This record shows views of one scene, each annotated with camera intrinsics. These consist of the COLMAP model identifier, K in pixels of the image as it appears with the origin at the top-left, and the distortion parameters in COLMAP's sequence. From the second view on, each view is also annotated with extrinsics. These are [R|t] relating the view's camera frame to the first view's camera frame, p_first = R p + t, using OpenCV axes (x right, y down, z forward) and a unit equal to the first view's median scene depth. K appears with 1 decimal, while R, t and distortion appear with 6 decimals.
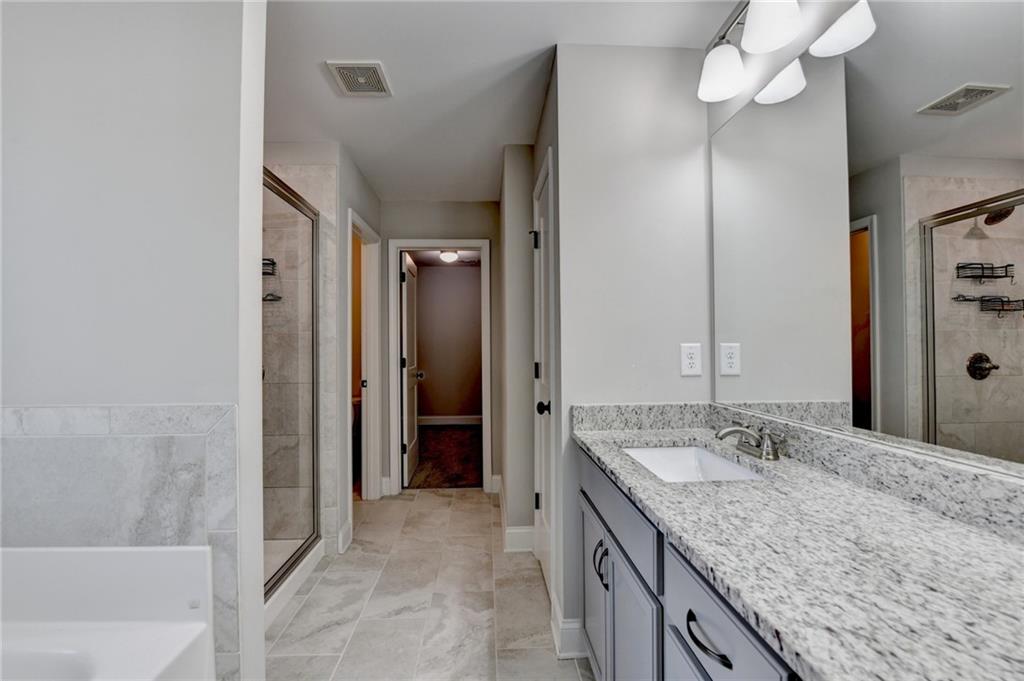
lens RADIAL K [[407.7, 0, 503.3], [0, 407.7, 341.3], [0, 0, 1]] dist [-0.016721, -0.000452]
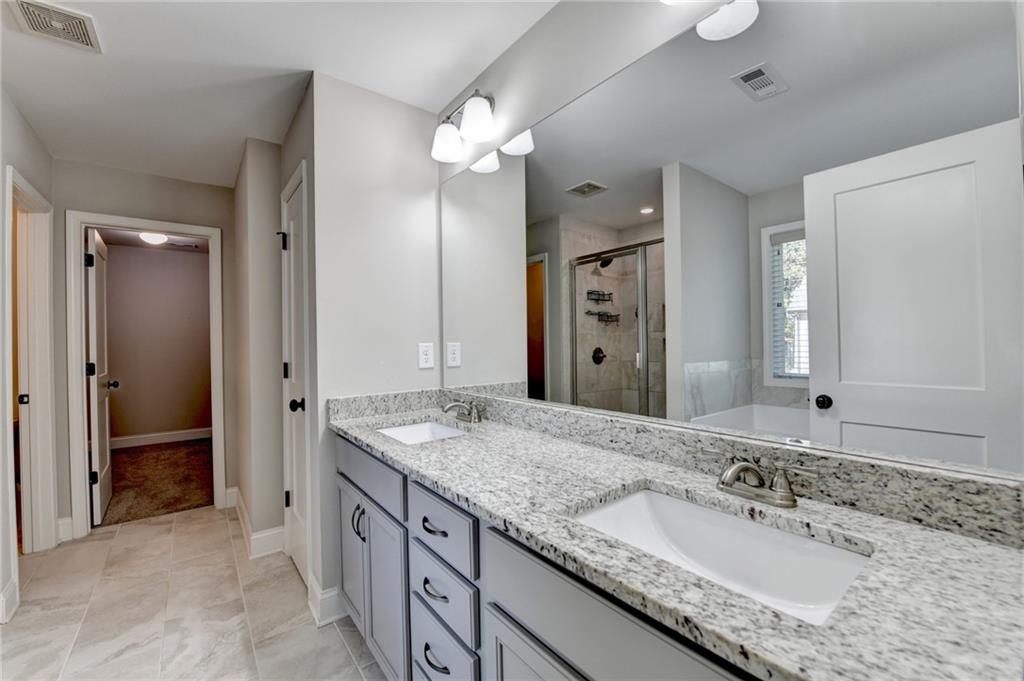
lens RADIAL K [[407.7, 0, 503.3], [0, 407.7, 341.3], [0, 0, 1]] dist [-0.016721, -0.000452]
pose [[0.817884, -0.003738, 0.575370, -0.065992], [0.002148, 0.999992, 0.003443, -0.003705], [-0.575378, -0.001580, 0.817886, -0.160767]]
